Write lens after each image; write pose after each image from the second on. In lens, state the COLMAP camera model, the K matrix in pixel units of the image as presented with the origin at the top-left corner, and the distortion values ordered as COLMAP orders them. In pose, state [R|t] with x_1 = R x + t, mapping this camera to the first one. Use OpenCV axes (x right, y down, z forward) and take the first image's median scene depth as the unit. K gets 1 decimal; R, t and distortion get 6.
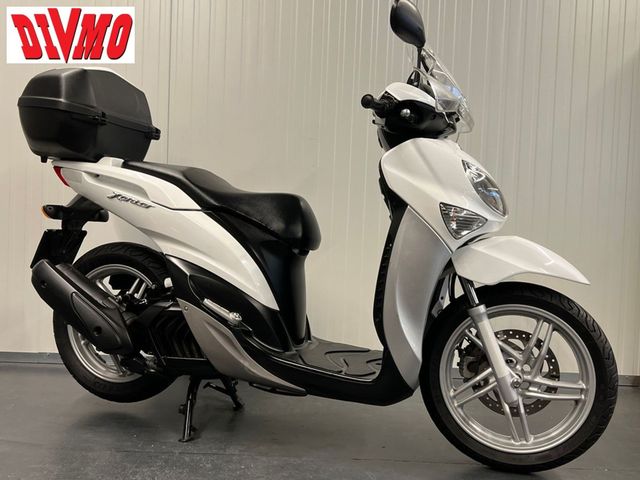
lens RADIAL K [[604.2, 0, 332.5], [0, 604.2, 252.5], [0, 0, 1]] dist [0.011357, 0.000000]
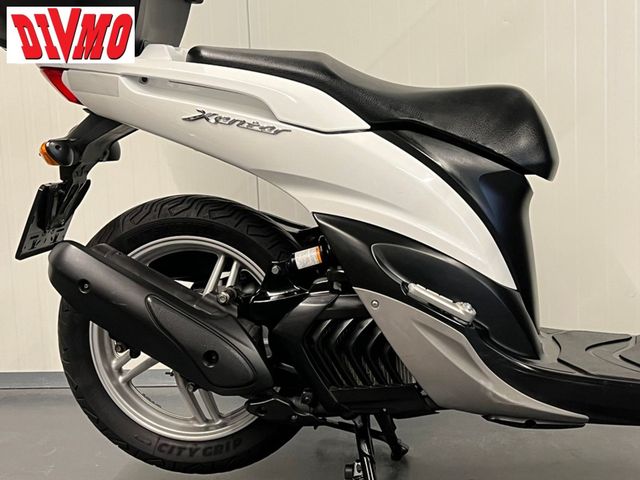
lens RADIAL K [[1028.3, 0, 315.8], [0, 1028.3, 238.6], [0, 0, 1]] dist [0.109817, 0.000000]
pose [[0.984560, -0.100865, 0.143068, -0.420031], [0.087711, 0.991562, 0.095460, -0.066029], [-0.151489, -0.081437, 0.985098, 0.042418]]
